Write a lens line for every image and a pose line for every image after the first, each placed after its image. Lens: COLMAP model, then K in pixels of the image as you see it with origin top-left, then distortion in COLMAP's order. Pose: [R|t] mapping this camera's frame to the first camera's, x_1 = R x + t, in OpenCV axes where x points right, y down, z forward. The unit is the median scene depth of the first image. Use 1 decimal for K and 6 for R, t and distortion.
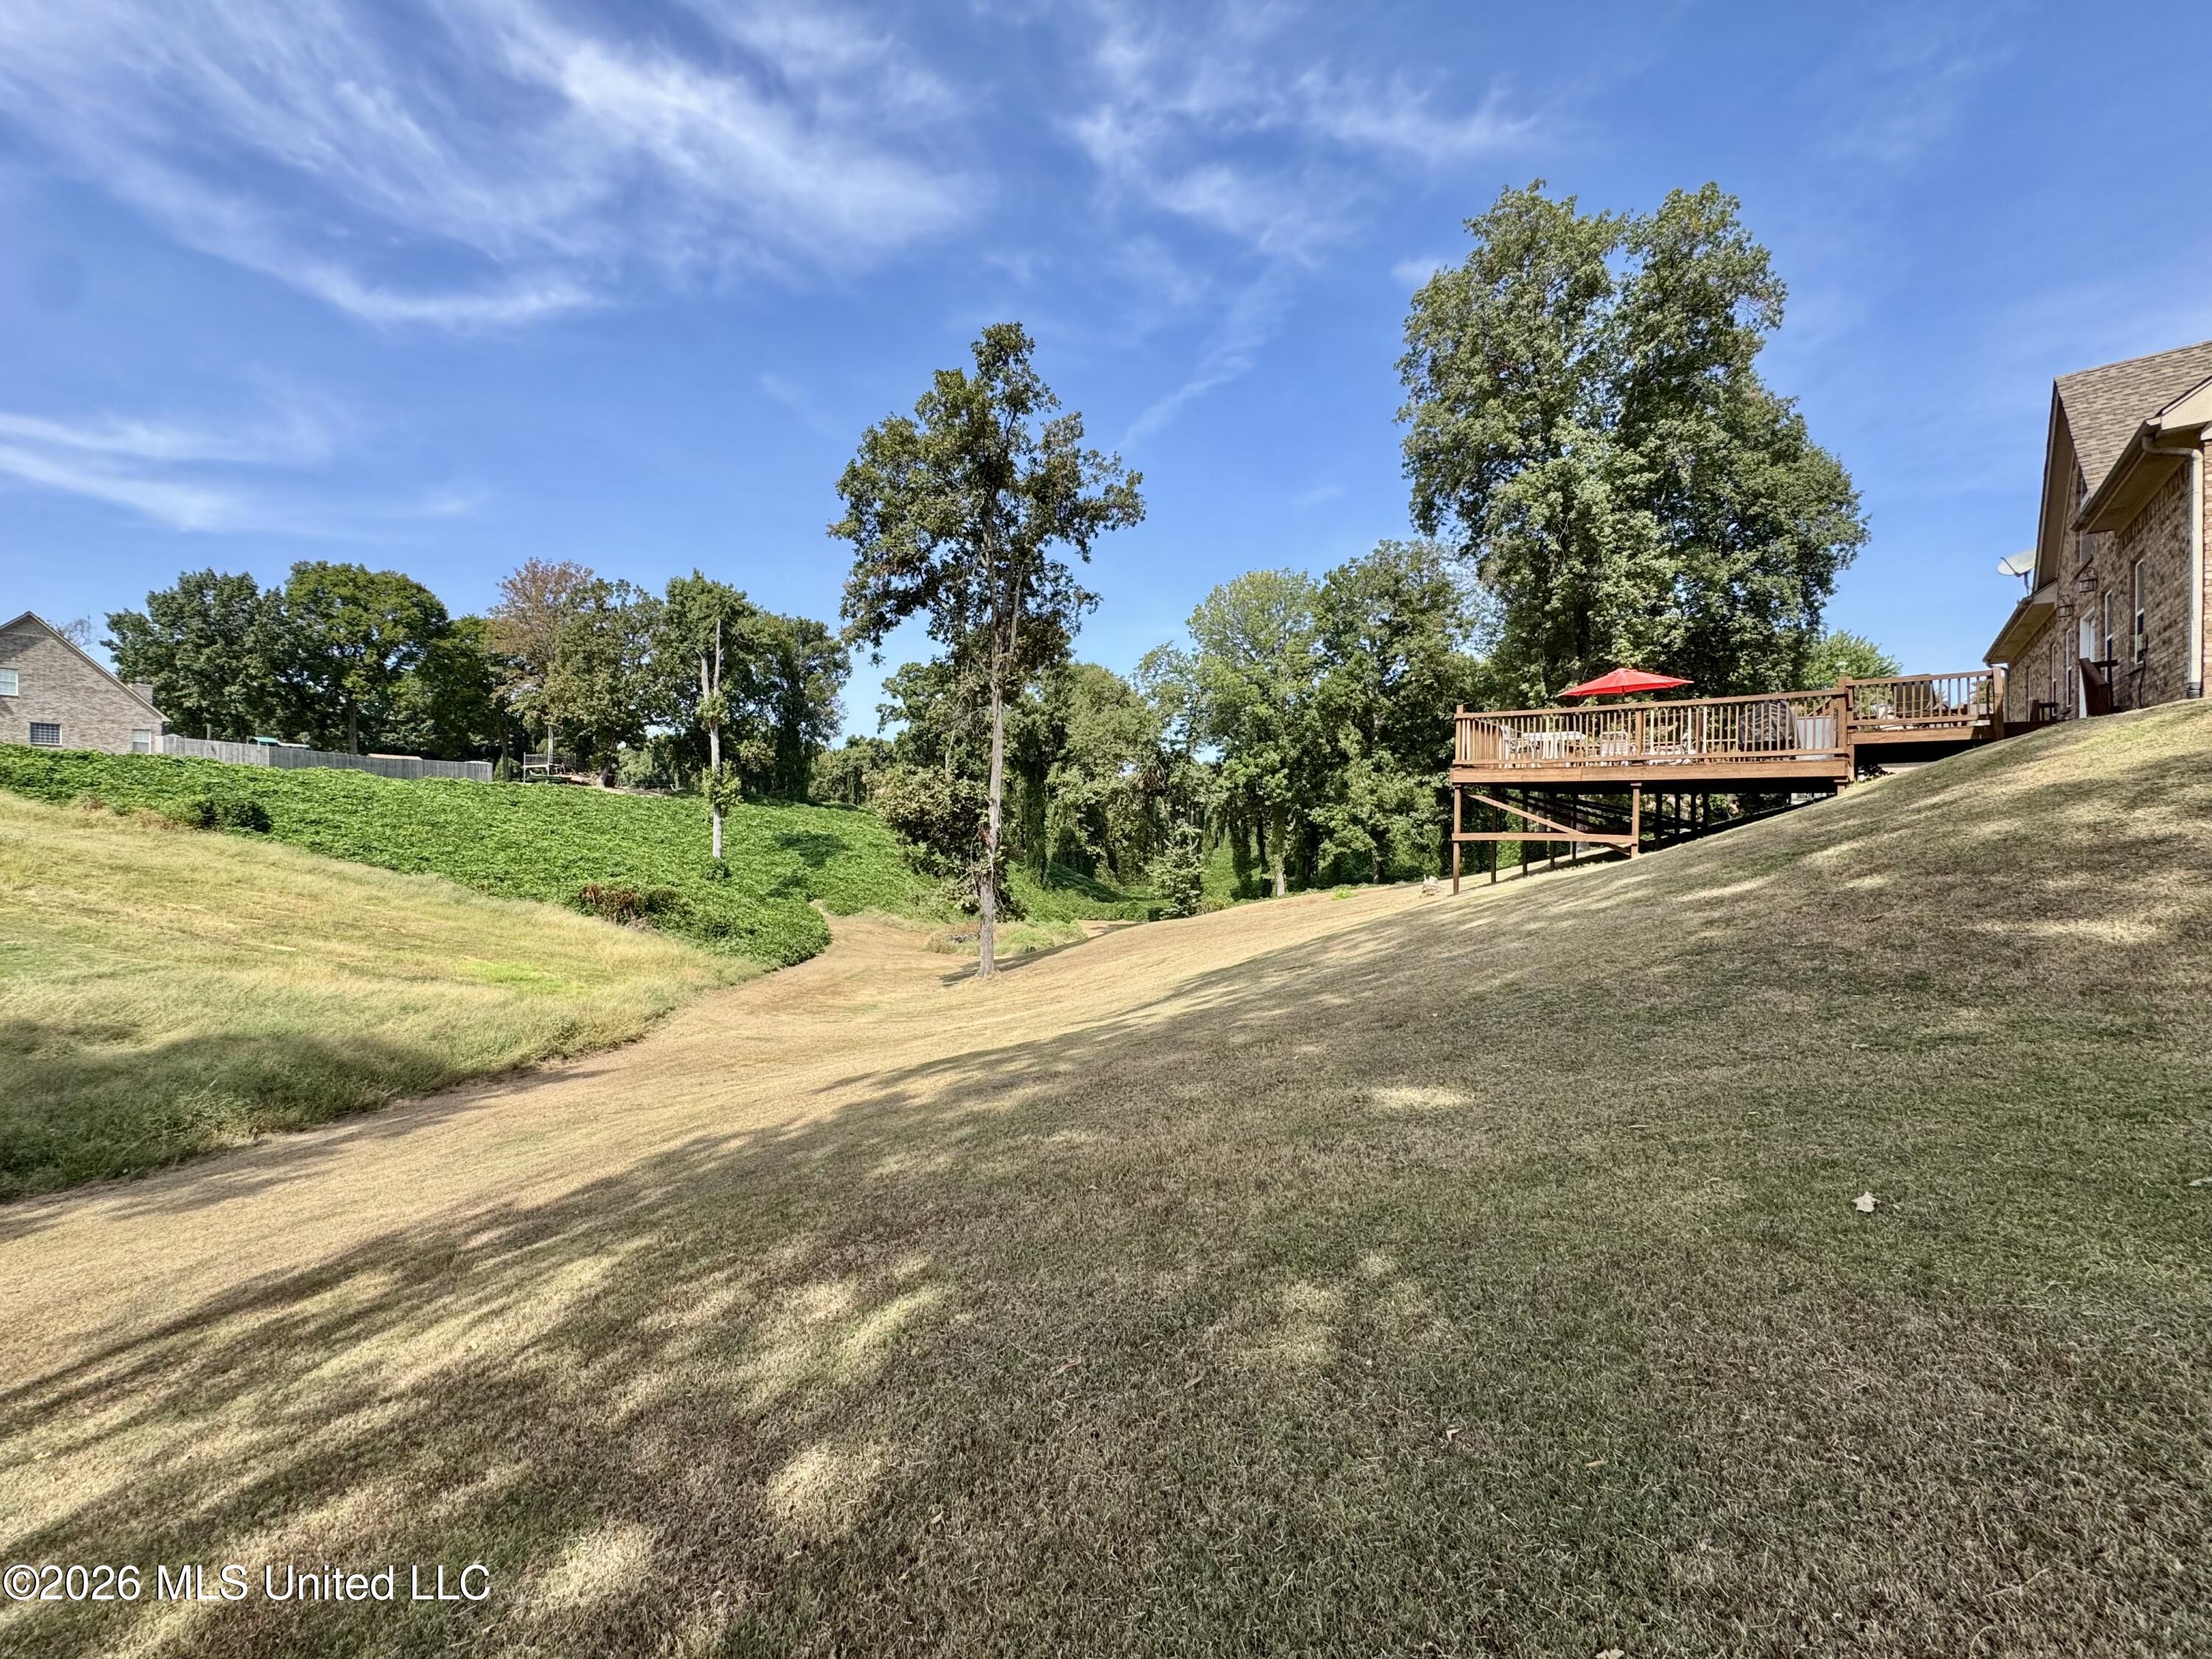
lens RADIAL K [[884.3, 0, 1102.9], [0, 884.3, 828.2], [0, 0, 1]] dist [-0.002404, -0.000587]
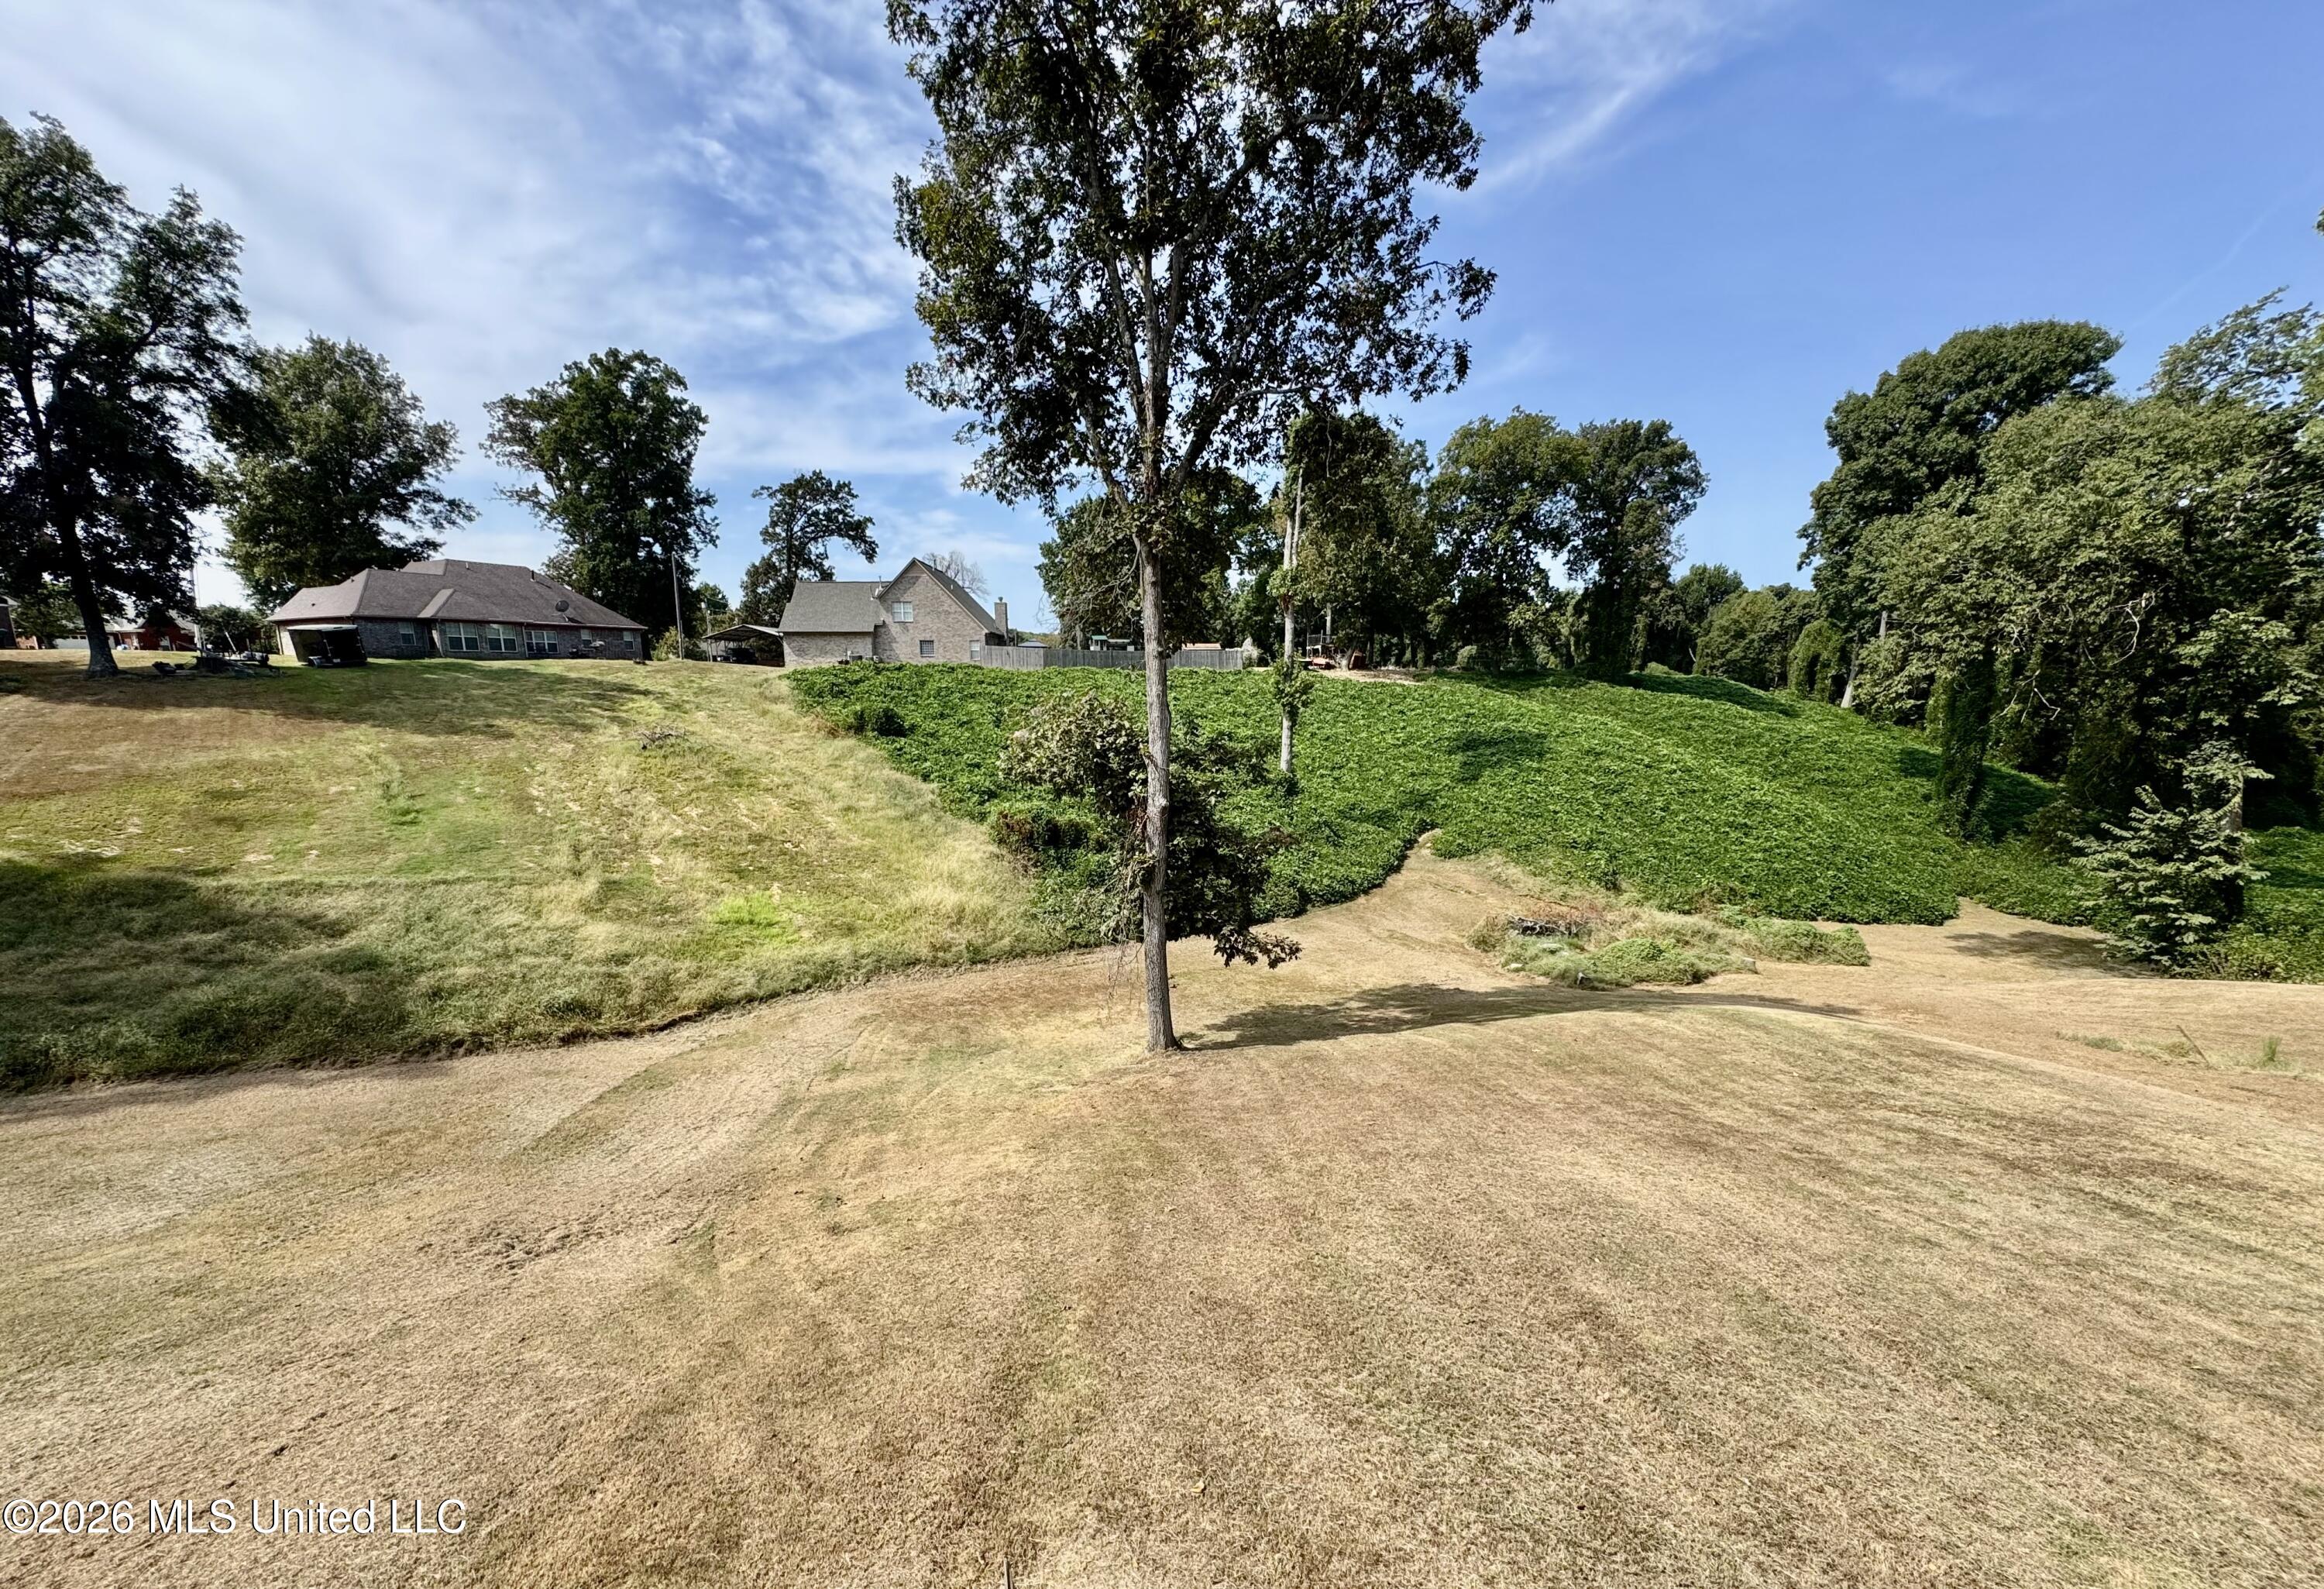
lens RADIAL K [[928.7, 0, 1159.5], [0, 928.7, 869.2], [0, 0, 1]] dist [-0.002131, 0.000131]
pose [[0.565504, 0.161316, -0.808815, 0.227868], [-0.002610, 0.981030, 0.193839, -0.047529], [0.824741, -0.107506, 0.555198, 0.433699]]
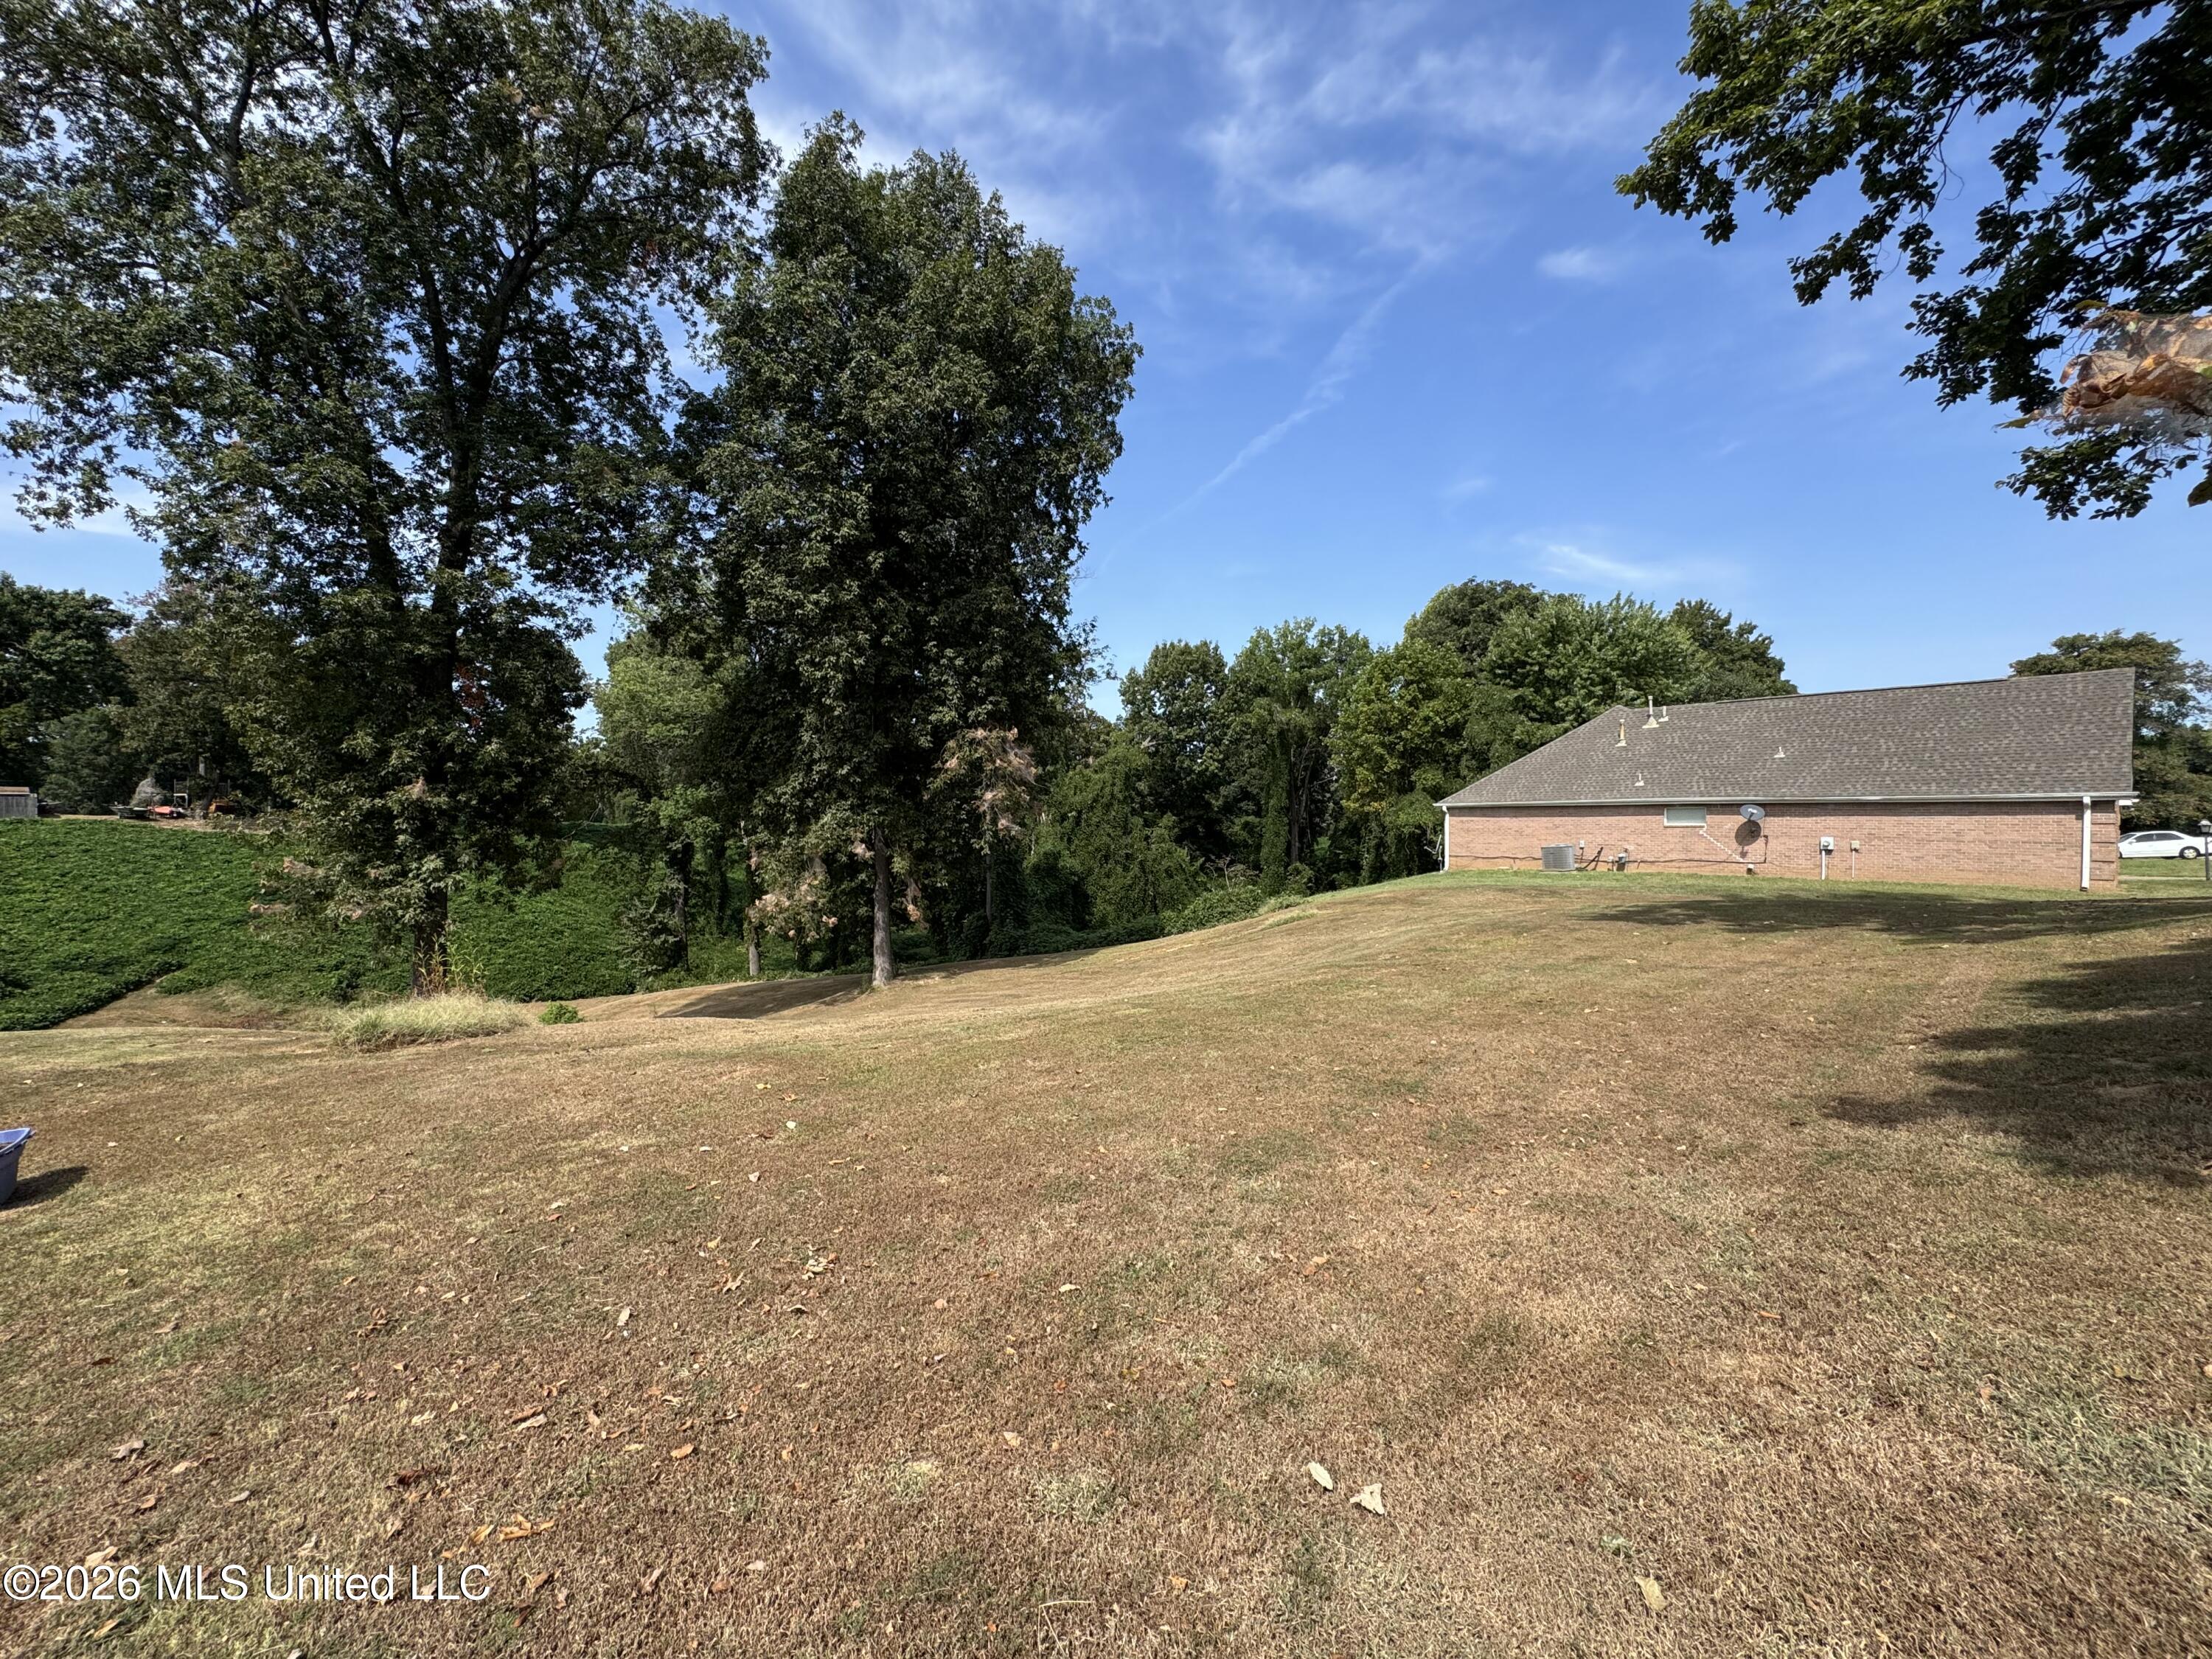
lens RADIAL K [[881.0, 0, 1102.0], [0, 881.0, 827.5], [0, 0, 1]] dist [-0.003600, 0.000453]
pose [[0.987721, 0.002178, -0.156215, 0.778369], [-0.002333, 0.999997, -0.000810, -0.063808], [0.156213, 0.001164, 0.987723, 0.392547]]
